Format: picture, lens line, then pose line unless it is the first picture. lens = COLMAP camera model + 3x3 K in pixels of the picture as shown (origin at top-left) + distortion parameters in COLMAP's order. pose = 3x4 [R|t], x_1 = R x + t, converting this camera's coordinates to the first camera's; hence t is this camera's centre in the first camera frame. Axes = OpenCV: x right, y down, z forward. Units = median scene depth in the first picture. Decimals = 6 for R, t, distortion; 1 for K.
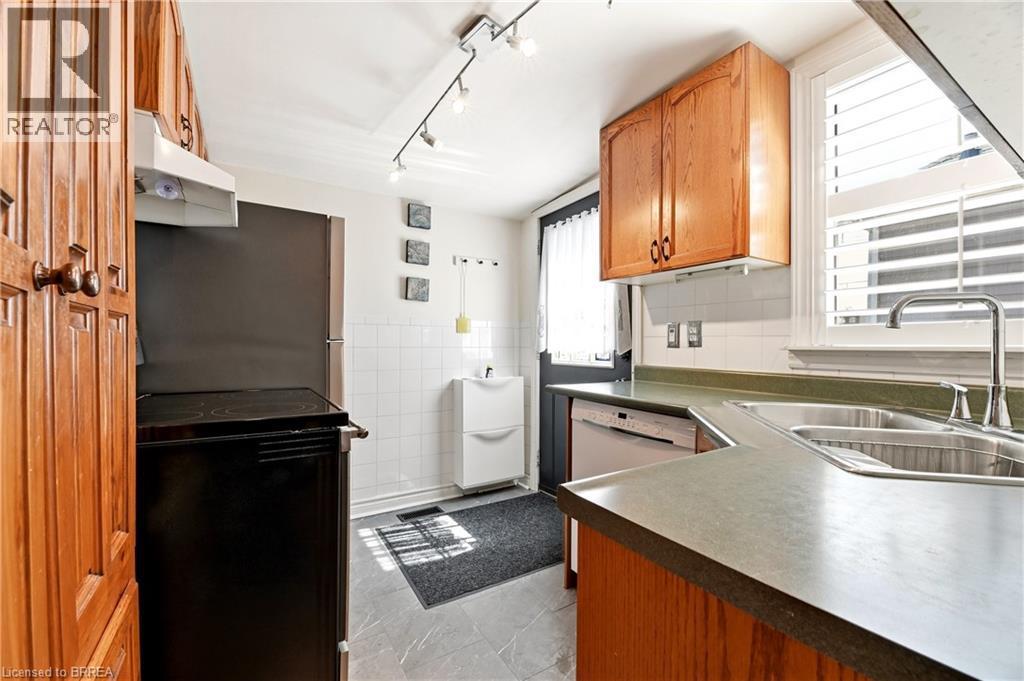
lens RADIAL K [[416.2, 0, 524.1], [0, 416.2, 343.4], [0, 0, 1]] dist [0.007042, -0.006089]
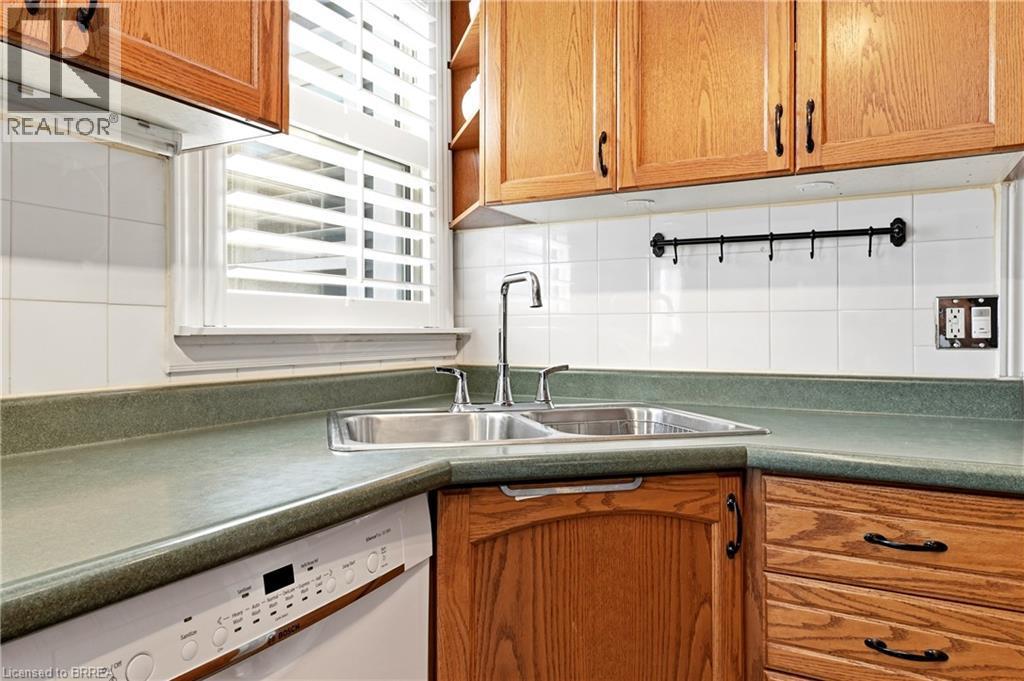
lens RADIAL K [[672.3, 0, 511.2], [0, 672.3, 329.6], [0, 0, 1]] dist [0.005349, 0.001119]
pose [[-0.479580, -0.000658, 0.877498, -0.225555], [-0.004121, 0.999990, -0.001502, 0.008970], [-0.877488, -0.004337, -0.479578, 1.067695]]
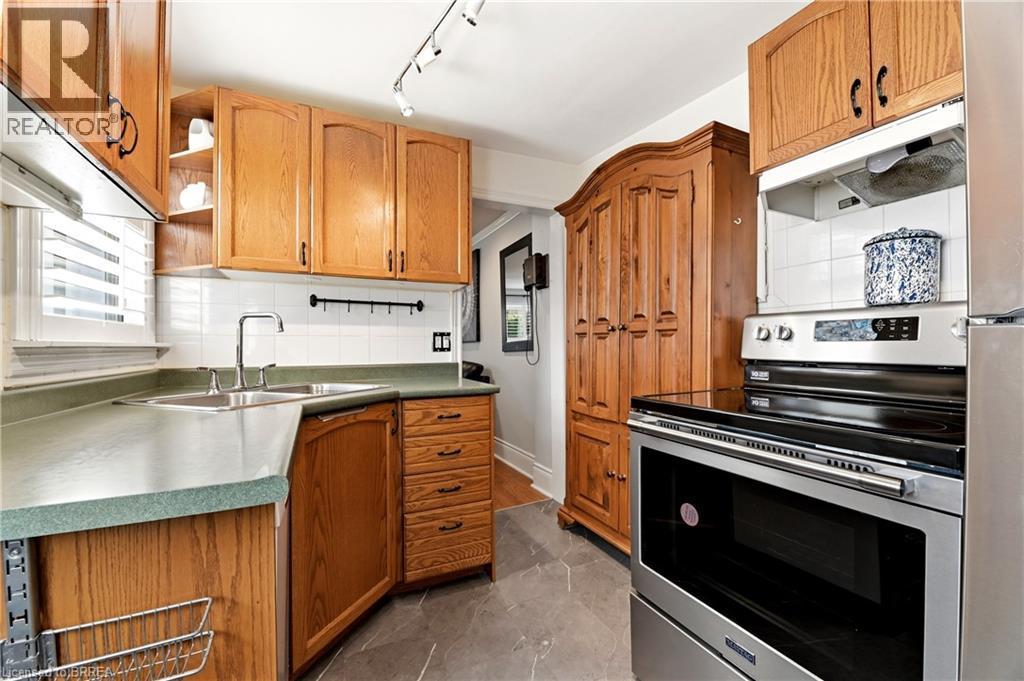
lens RADIAL K [[416.2, 0, 524.1], [0, 416.2, 343.4], [0, 0, 1]] dist [0.007042, -0.006089]
pose [[-0.994737, 0.000150, 0.102460, -0.170526], [-0.000910, 0.999947, -0.010299, 0.016407], [-0.102456, -0.010338, -0.994684, 1.582761]]
